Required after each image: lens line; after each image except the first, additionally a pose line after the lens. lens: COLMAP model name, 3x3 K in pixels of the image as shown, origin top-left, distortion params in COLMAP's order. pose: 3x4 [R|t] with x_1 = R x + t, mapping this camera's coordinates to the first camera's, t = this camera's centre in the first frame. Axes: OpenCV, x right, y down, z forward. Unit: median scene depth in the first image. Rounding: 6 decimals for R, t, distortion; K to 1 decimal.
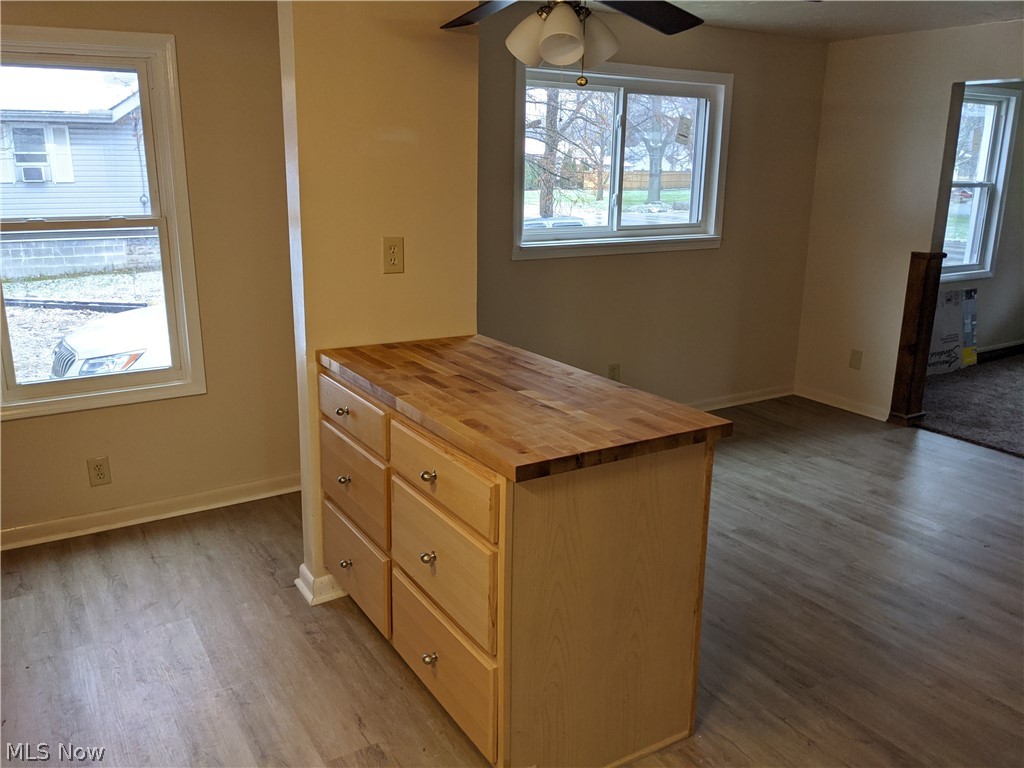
lens RADIAL K [[813.8, 0, 515.1], [0, 813.8, 381.1], [0, 0, 1]] dist [0.044362, -0.057744]
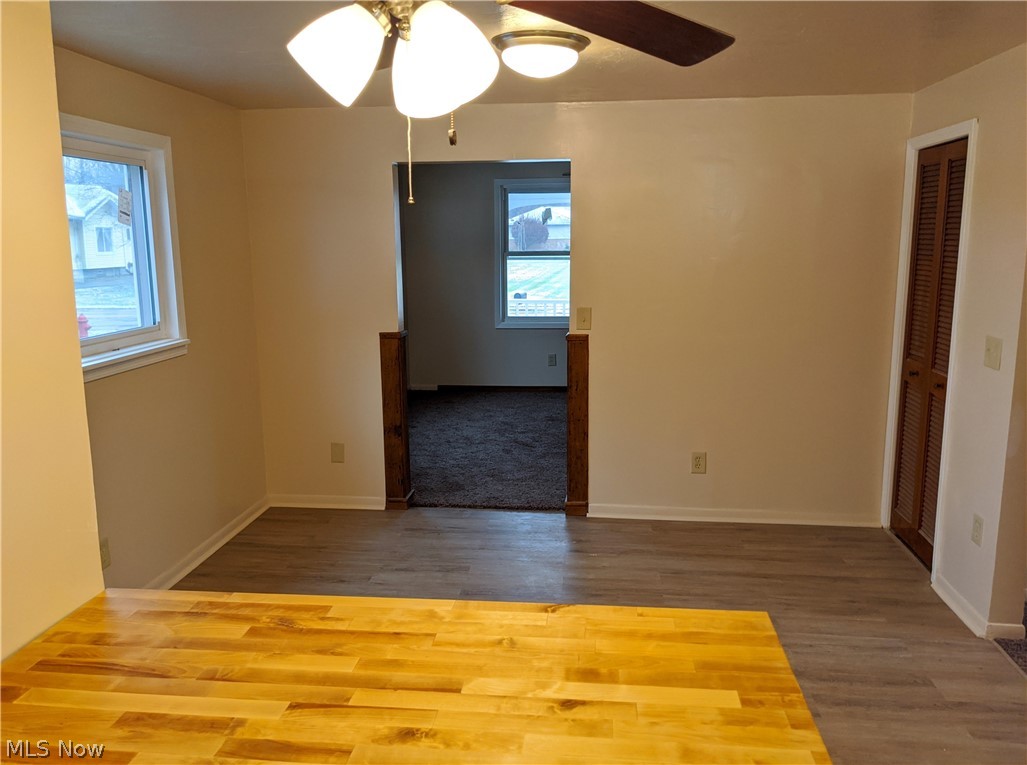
lens RADIAL K [[816.2, 0, 514.2], [0, 816.2, 379.7], [0, 0, 1]] dist [0.044362, -0.057744]
pose [[0.623824, -0.155255, 0.765990, -0.166162], [0.218332, 0.975671, 0.019944, -0.089093], [-0.750450, 0.154799, 0.642544, 0.274029]]
